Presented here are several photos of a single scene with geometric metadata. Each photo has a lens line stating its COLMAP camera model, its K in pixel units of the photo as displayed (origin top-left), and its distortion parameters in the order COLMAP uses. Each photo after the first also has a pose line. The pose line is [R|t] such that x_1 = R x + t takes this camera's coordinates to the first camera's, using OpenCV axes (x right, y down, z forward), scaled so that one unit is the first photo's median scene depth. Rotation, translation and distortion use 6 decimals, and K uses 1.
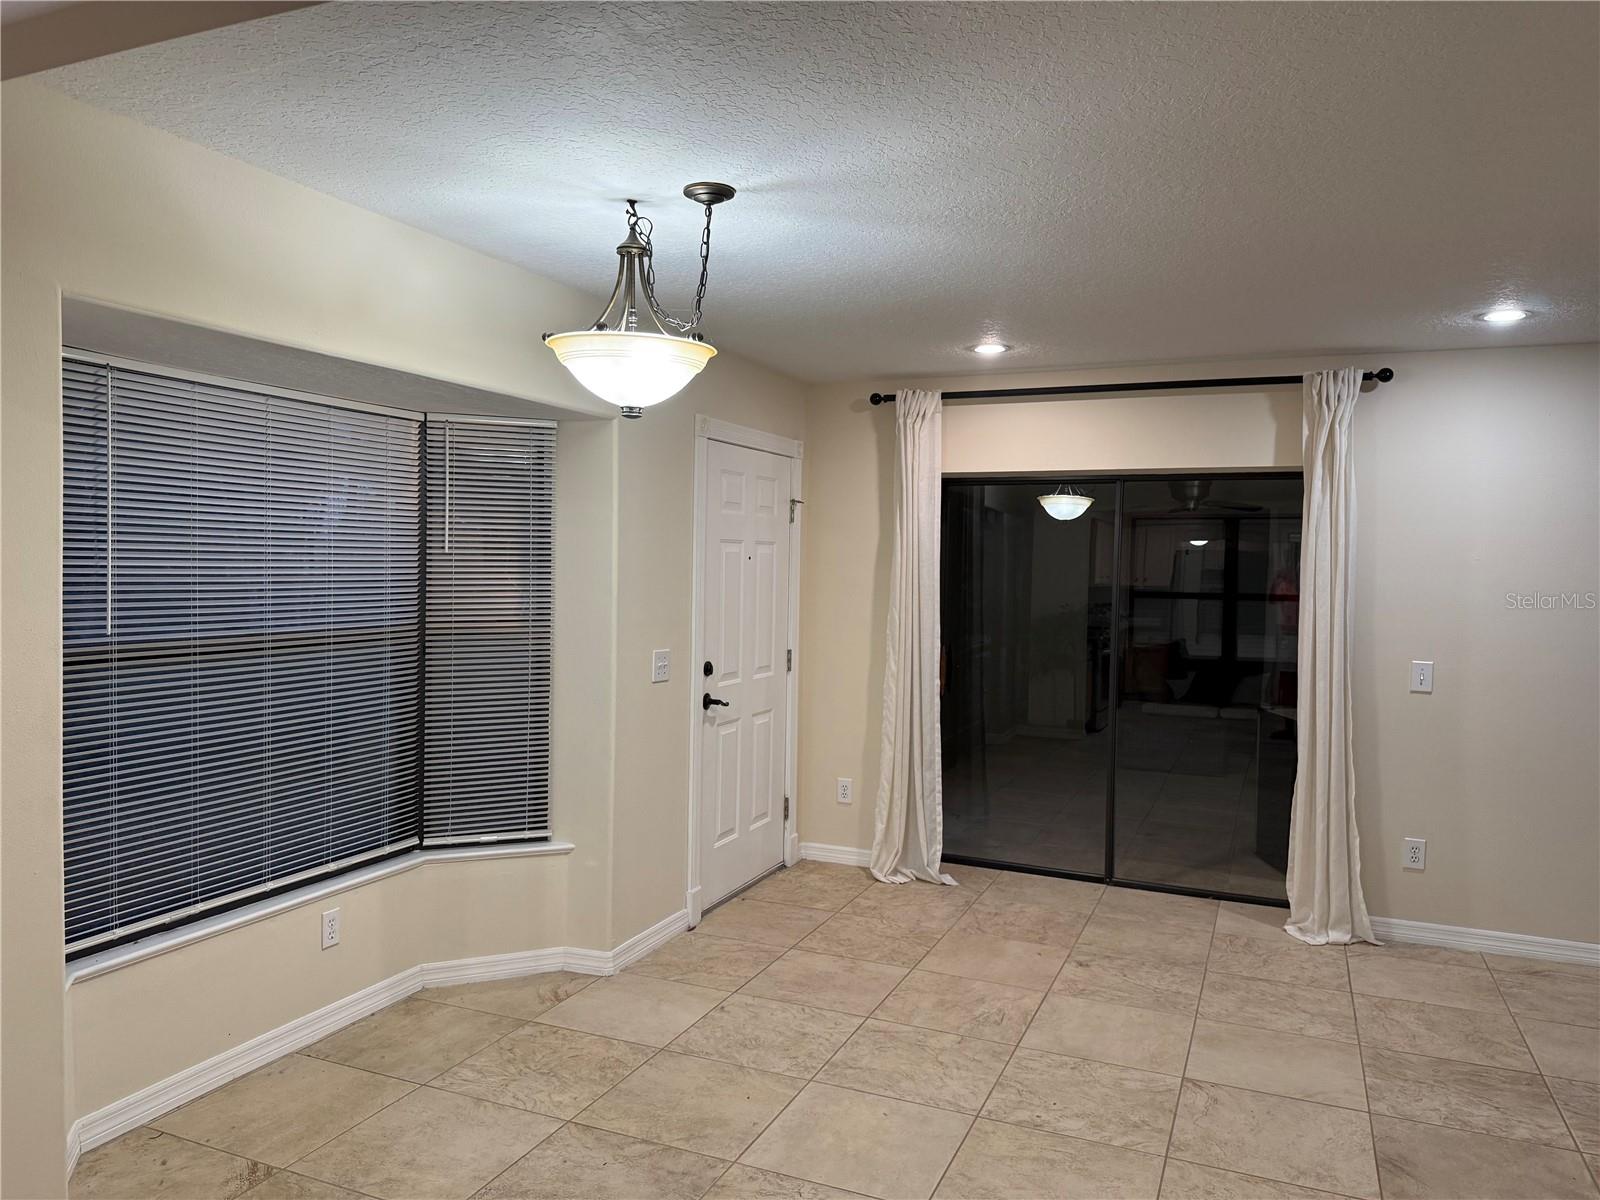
lens RADIAL K [[1136.8, 0, 799.2], [0, 1136.8, 599.3], [0, 0, 1]] dist [0.014469, -0.003118]
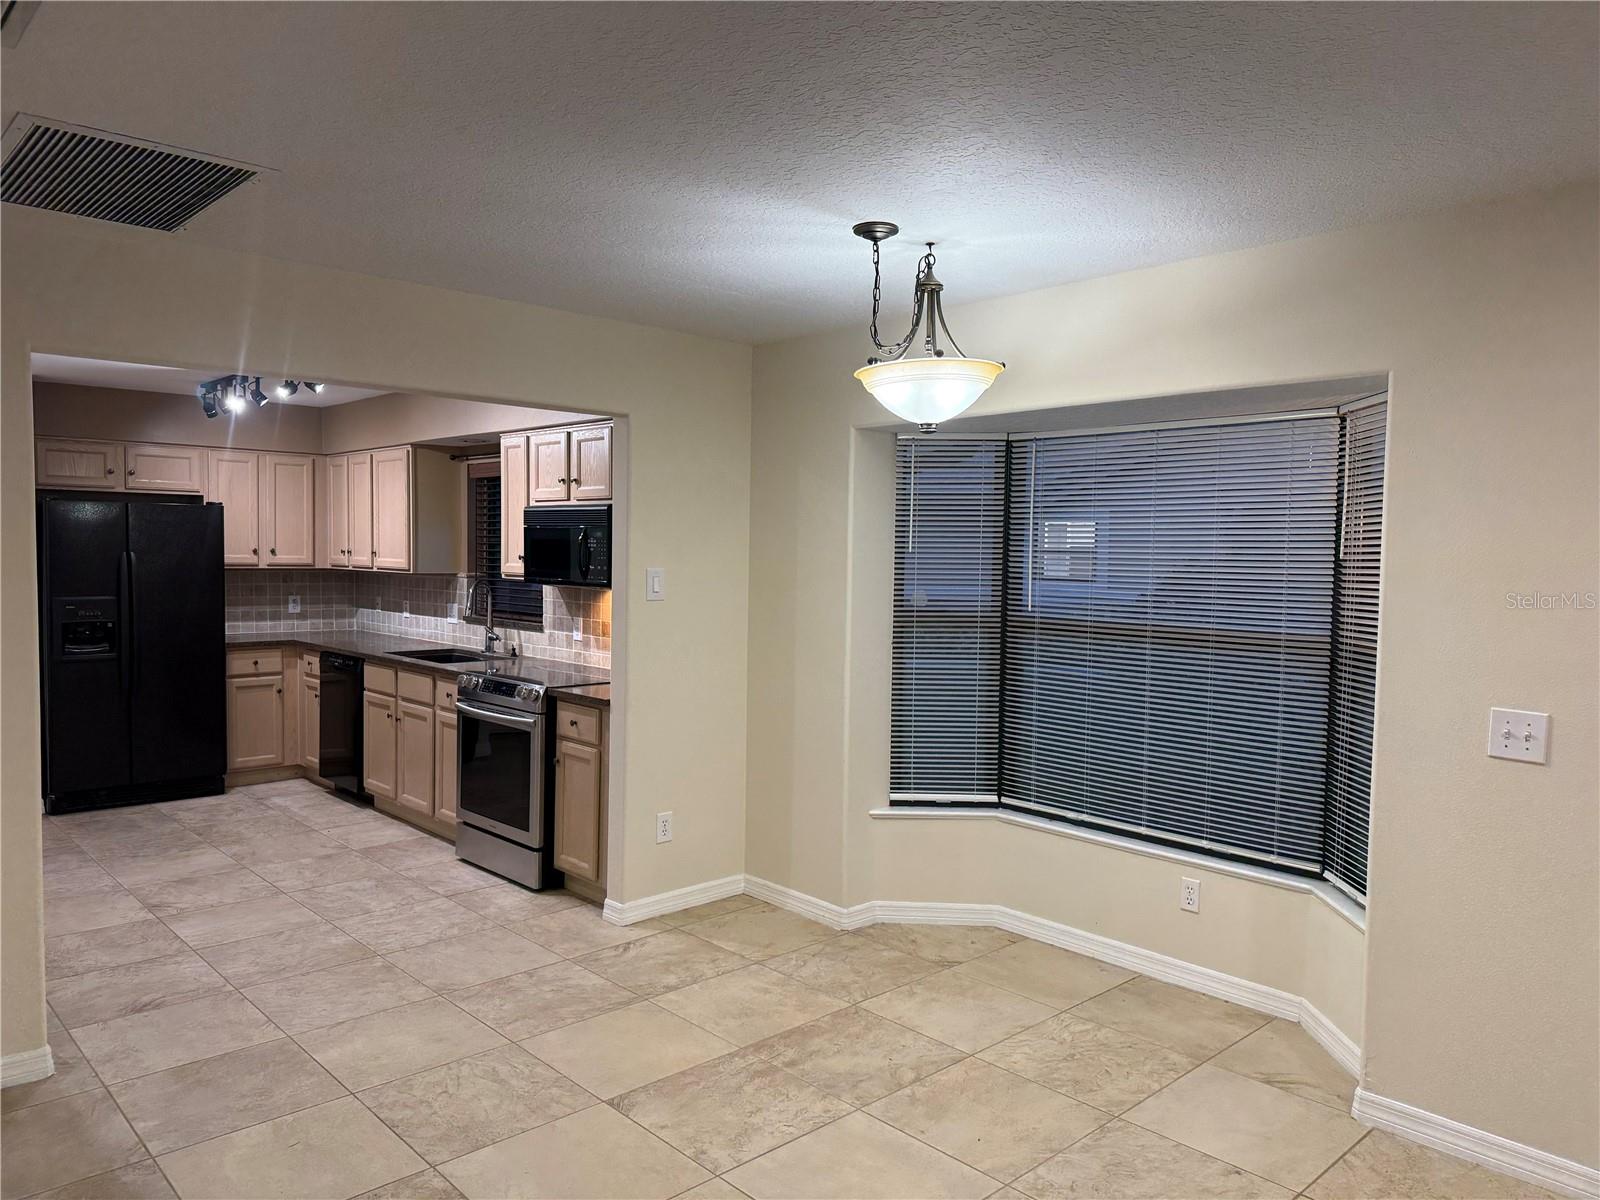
lens RADIAL K [[1136.8, 0, 802.8], [0, 1136.8, 603.0], [0, 0, 1]] dist [0.014469, -0.003118]
pose [[-0.393020, 0.022019, -0.919266, 0.779792], [-0.054510, 0.997397, 0.047195, -0.029968], [0.917913, 0.068658, -0.390796, 1.097253]]
